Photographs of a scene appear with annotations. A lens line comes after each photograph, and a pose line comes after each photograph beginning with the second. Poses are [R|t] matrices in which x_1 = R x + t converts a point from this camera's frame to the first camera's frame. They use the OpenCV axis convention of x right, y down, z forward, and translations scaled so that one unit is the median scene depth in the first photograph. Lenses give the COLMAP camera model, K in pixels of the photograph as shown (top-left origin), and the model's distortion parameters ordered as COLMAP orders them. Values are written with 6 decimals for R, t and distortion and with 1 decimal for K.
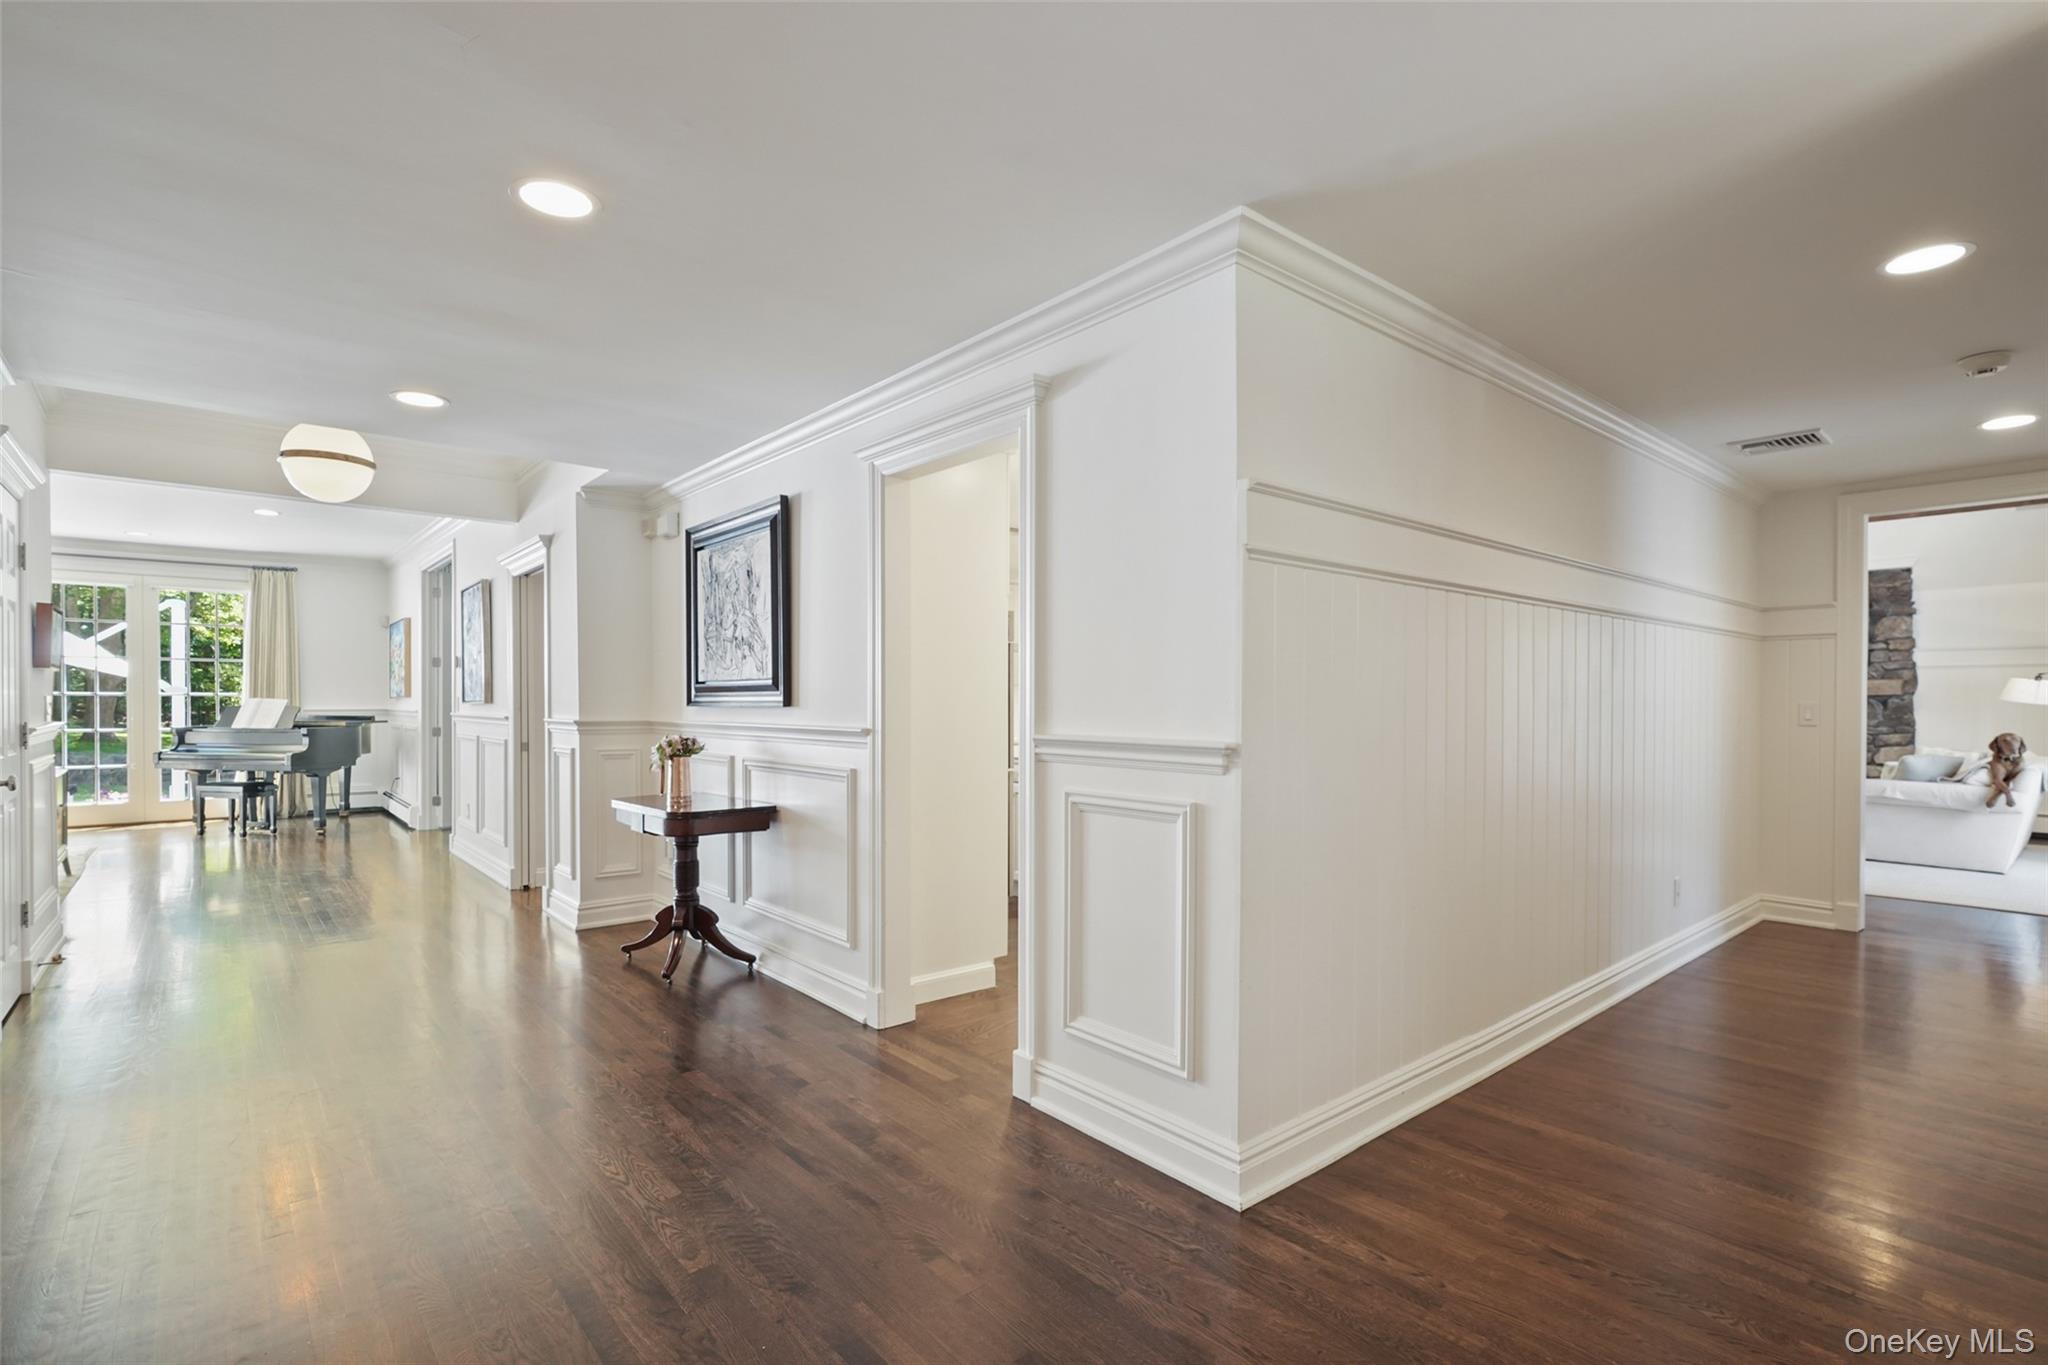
lens RADIAL K [[945.4, 0, 1022.2], [0, 945.4, 714.7], [0, 0, 1]] dist [0.000845, 0.000352]
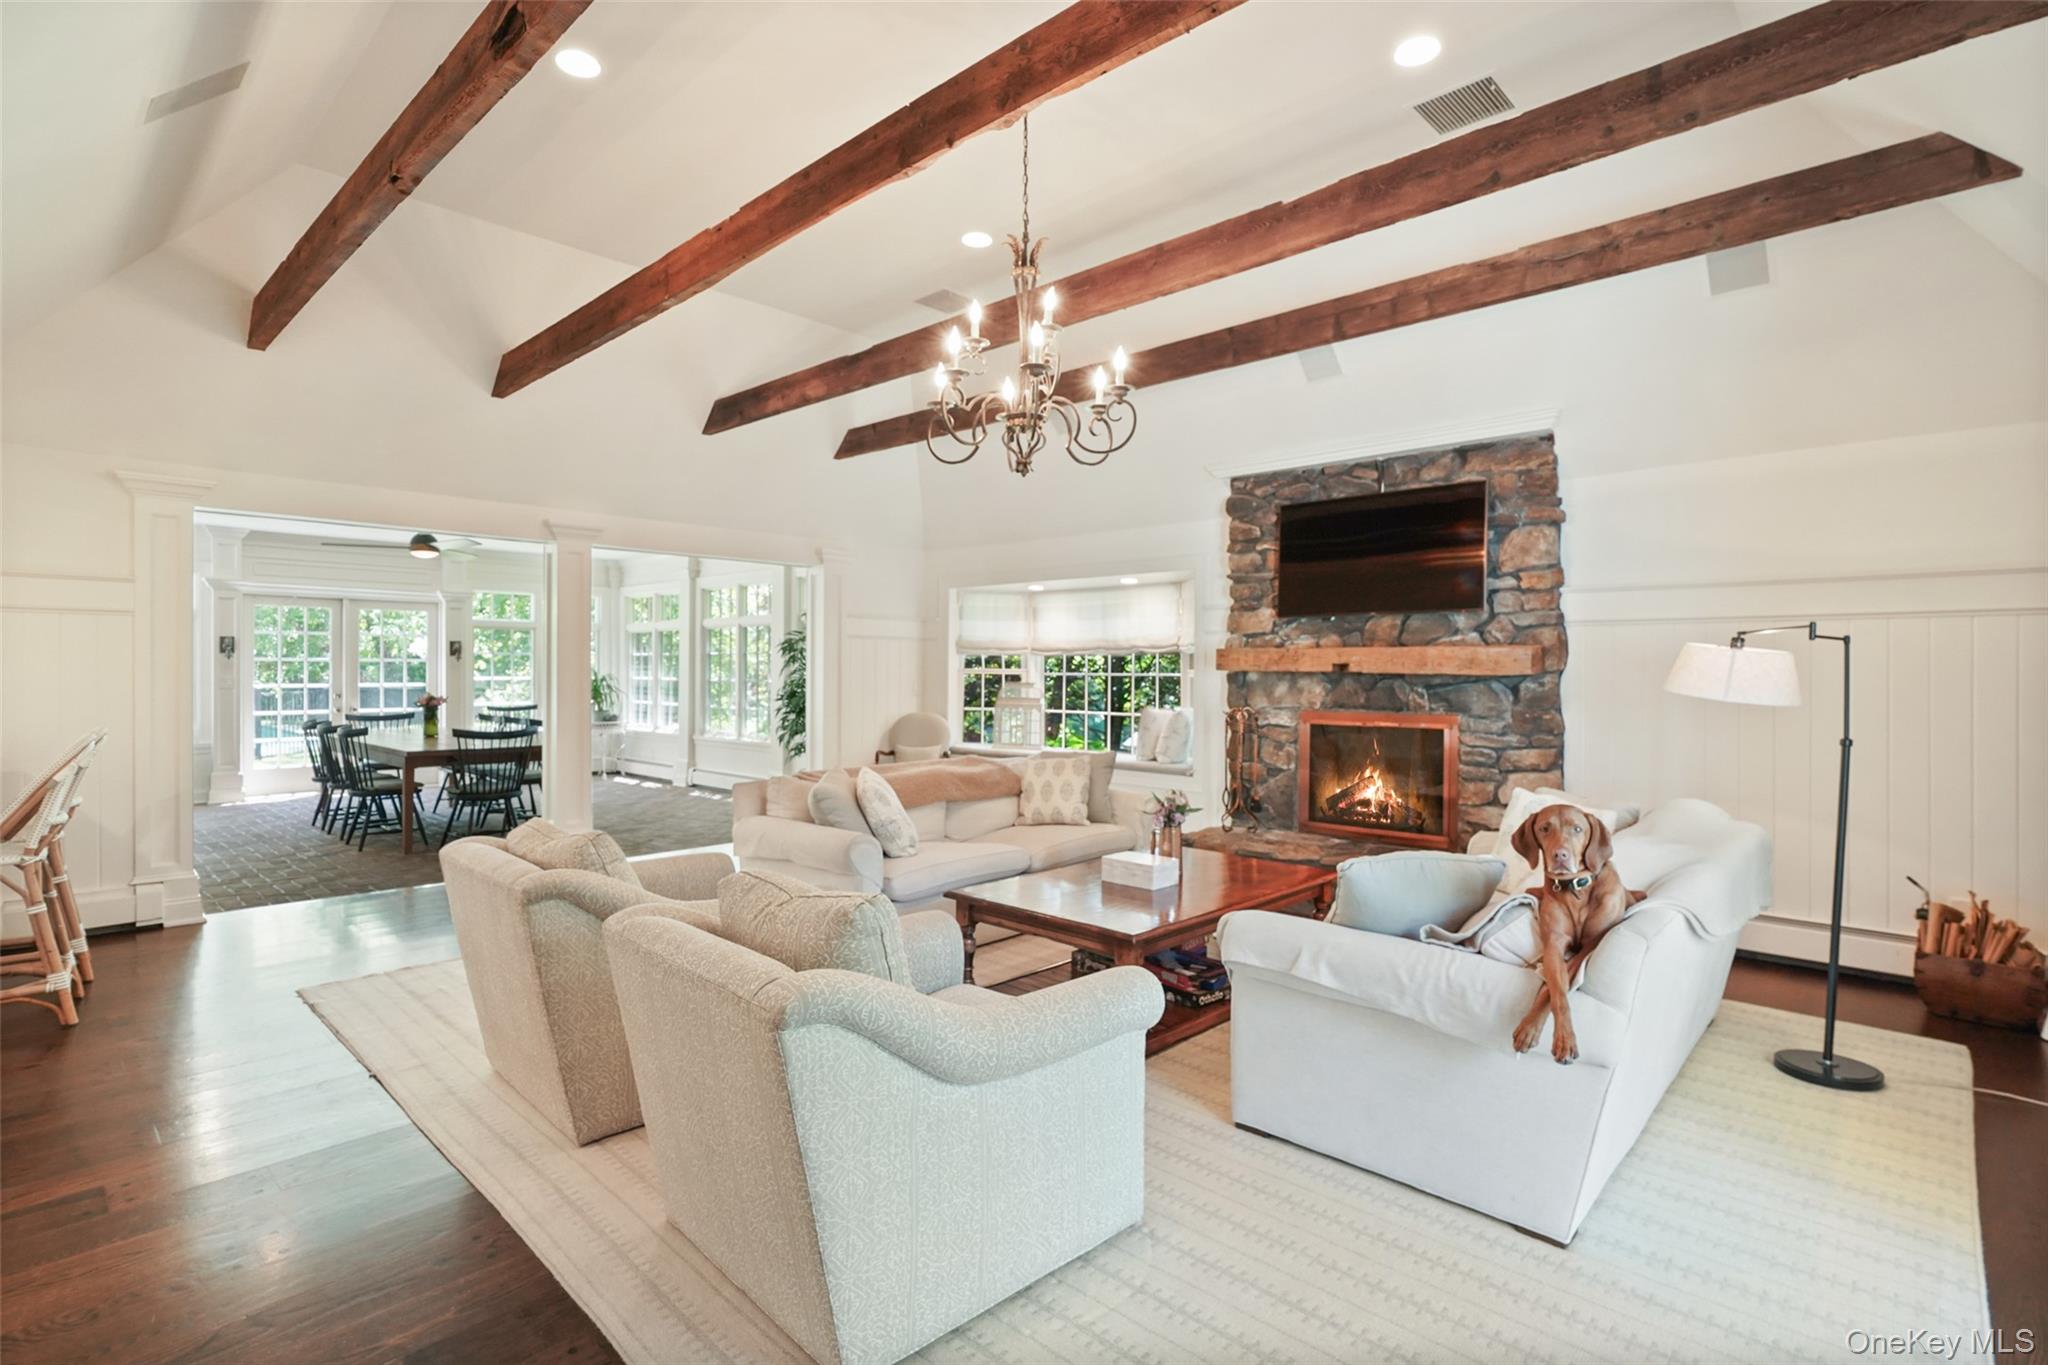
lens RADIAL K [[969.8, 0, 1016.5], [0, 969.8, 680.3], [0, 0, 1]] dist [0.003041, 0.001411]
pose [[0.994612, -0.000398, 0.103667, 0.584585], [0.000475, 1.000000, -0.000711, -0.017774], [-0.103666, 0.000756, 0.994612, 0.493789]]
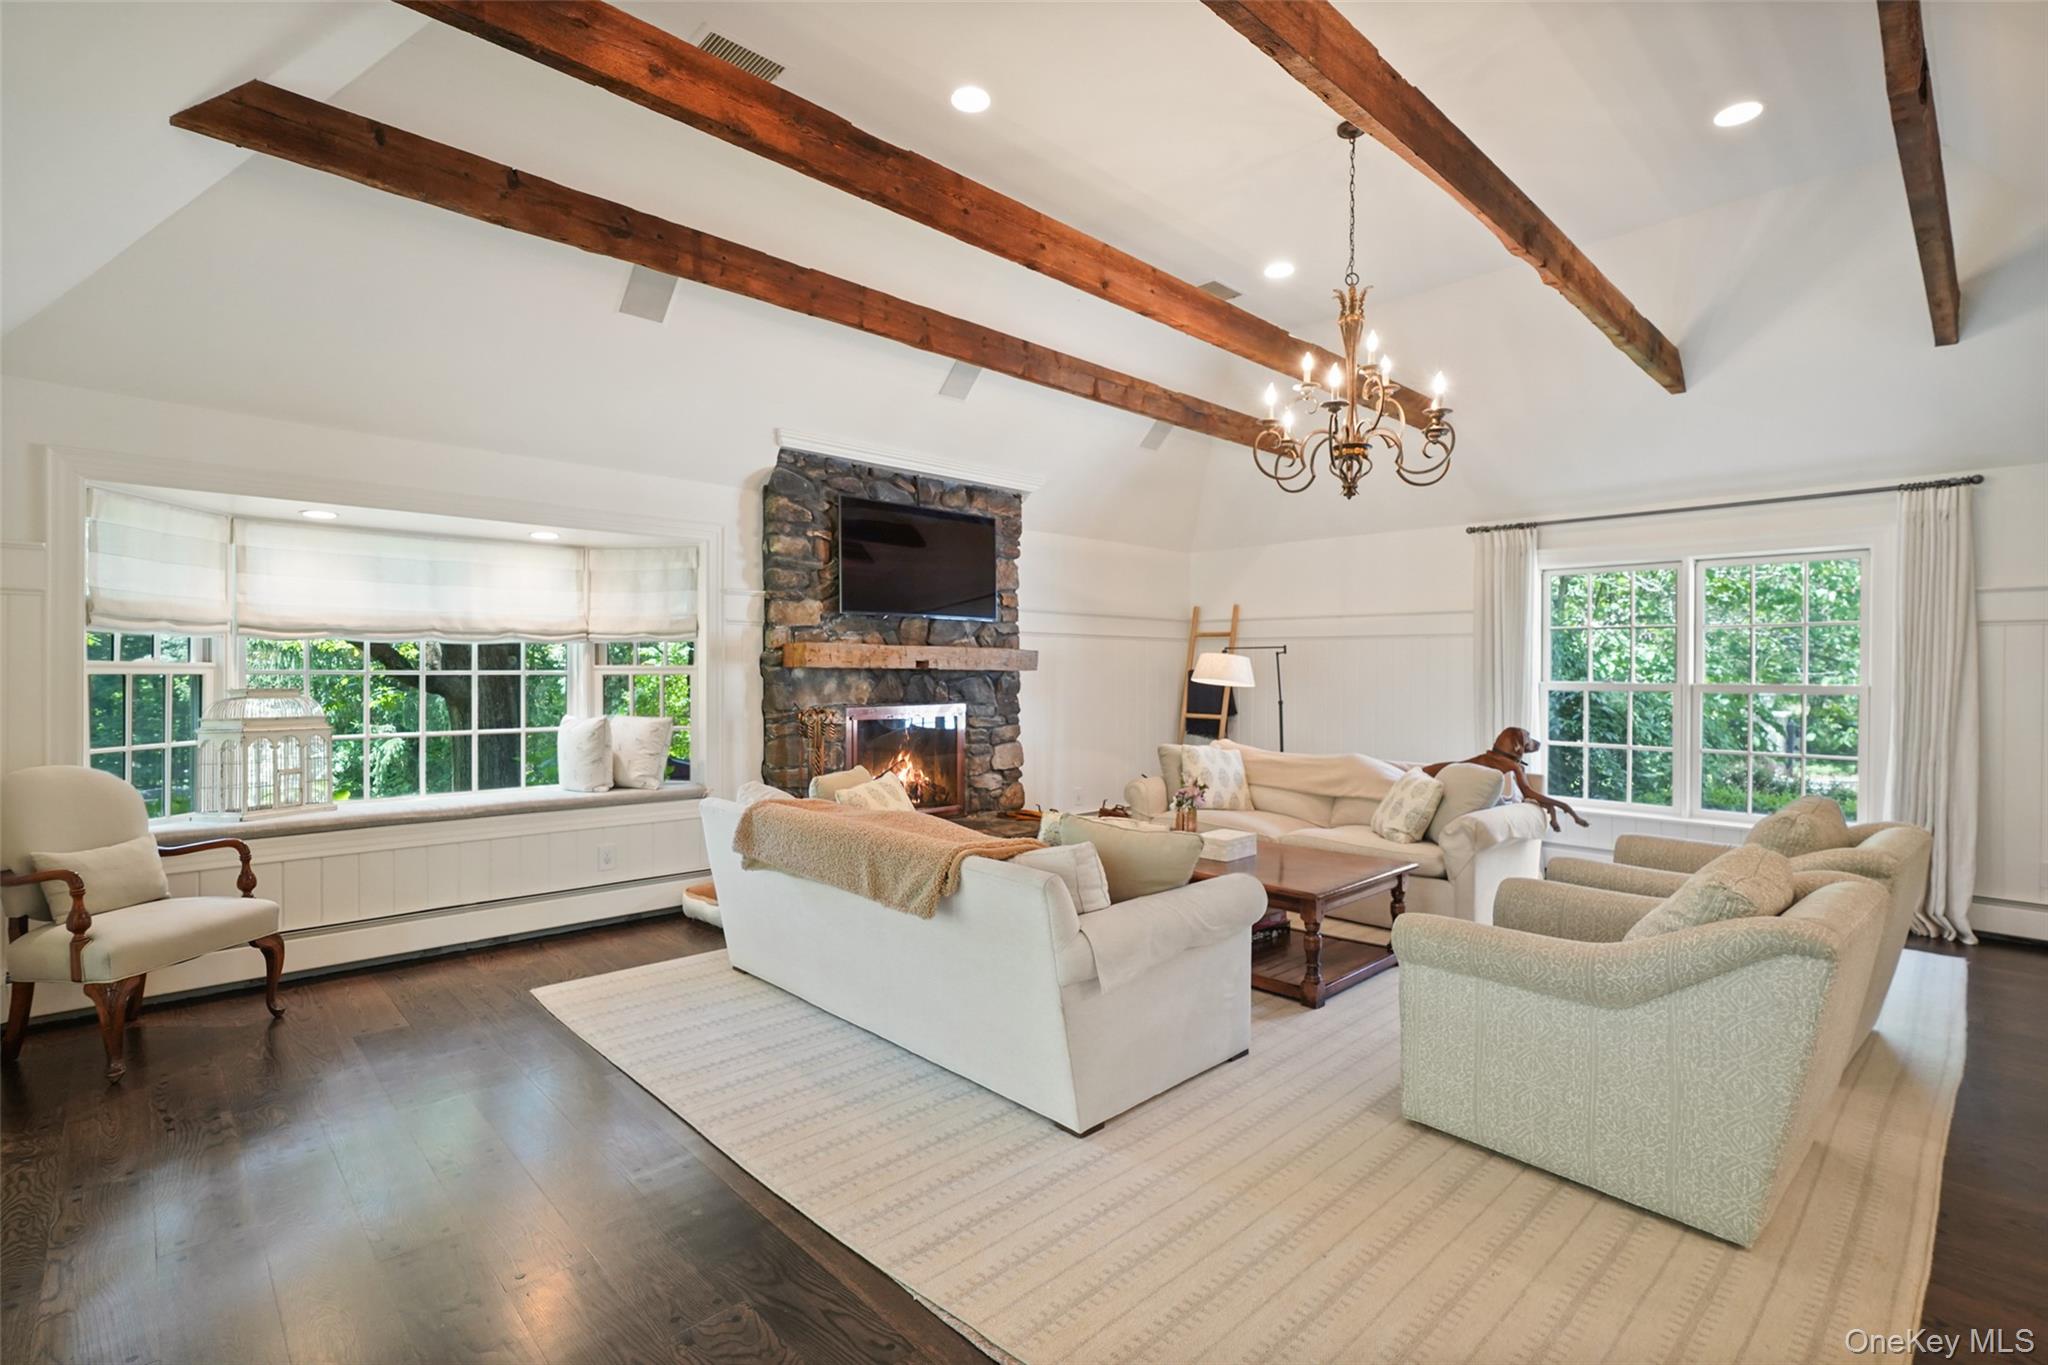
lens RADIAL K [[950.0, 0, 1020.8], [0, 950.0, 686.3], [0, 0, 1]] dist [-0.001190, -0.000162]
pose [[-0.053698, -0.022172, 0.998311, 0.211730], [0.007446, 0.999717, 0.022604, -0.025108], [-0.998529, 0.008648, -0.053518, 1.034287]]
